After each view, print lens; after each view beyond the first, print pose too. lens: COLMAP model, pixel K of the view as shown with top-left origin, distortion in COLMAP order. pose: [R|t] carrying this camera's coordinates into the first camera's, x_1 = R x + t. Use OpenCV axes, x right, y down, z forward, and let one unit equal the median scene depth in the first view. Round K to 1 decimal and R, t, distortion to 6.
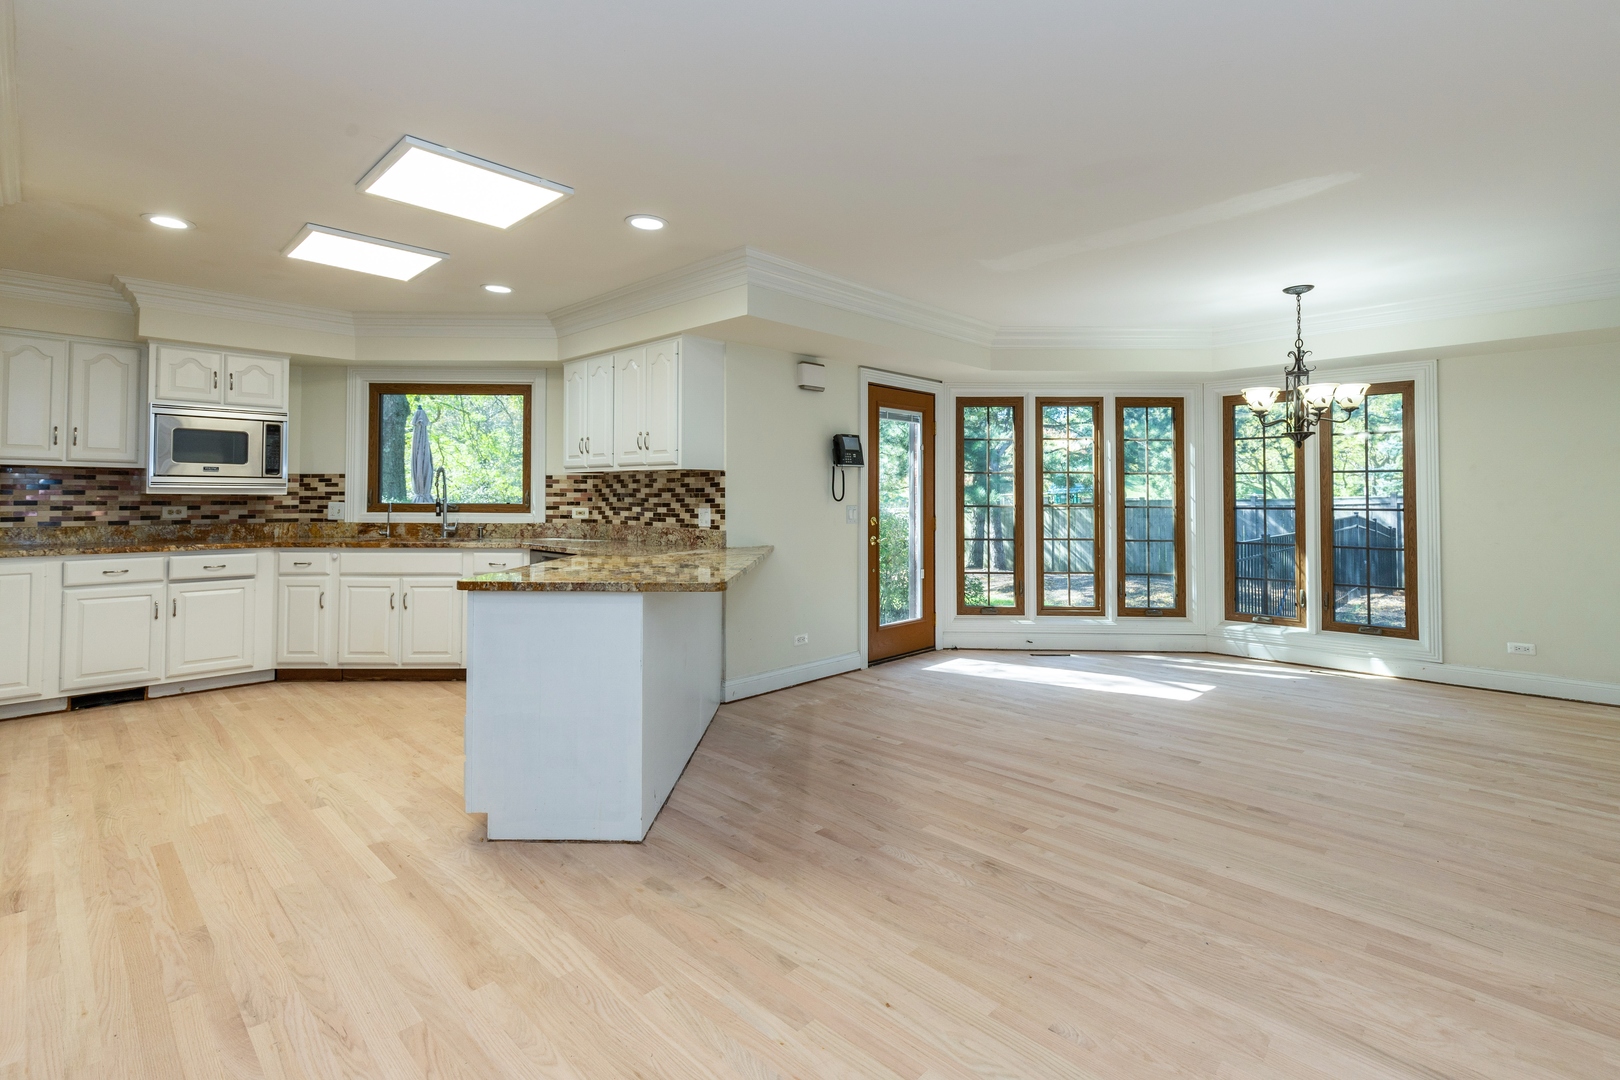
lens RADIAL K [[742.3, 0, 805.4], [0, 742.3, 485.7], [0, 0, 1]] dist [0.005989, 0.001184]
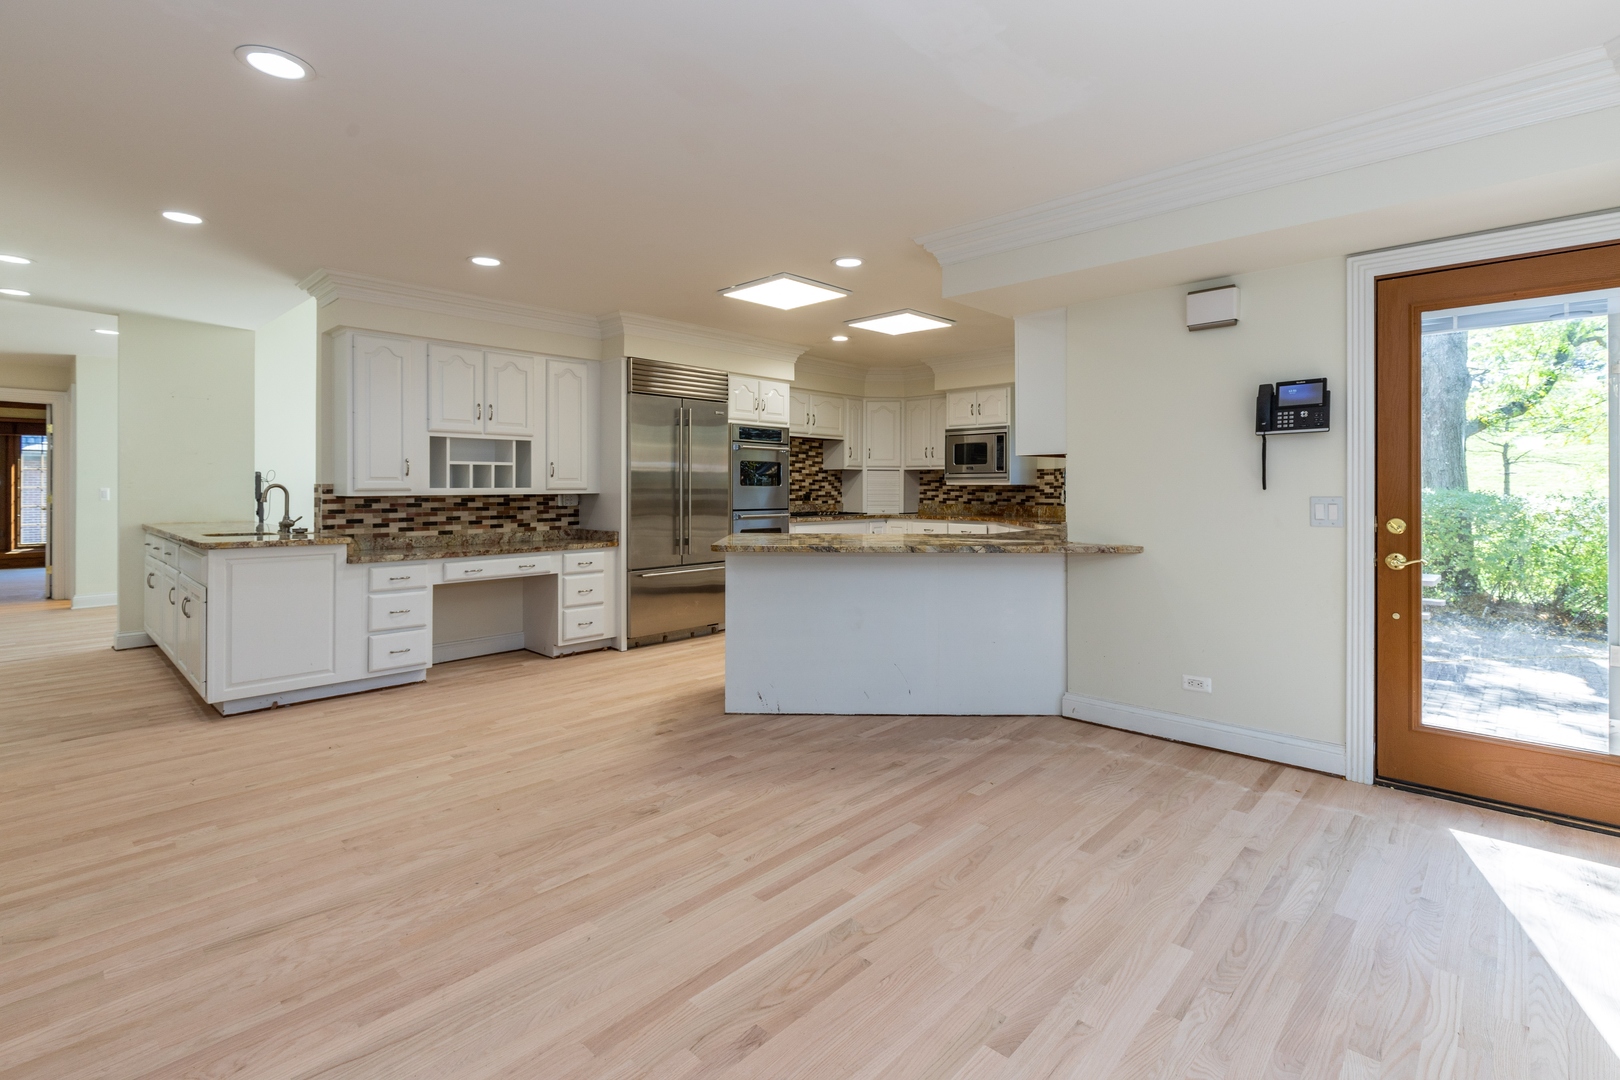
lens RADIAL K [[742.3, 0, 818.1], [0, 742.3, 480.6], [0, 0, 1]] dist [0.005989, 0.001184]
pose [[0.032566, -0.012125, -0.999396, 1.054687], [0.017463, 0.999781, -0.011560, 0.022324], [0.999317, -0.017076, 0.032770, 0.934581]]
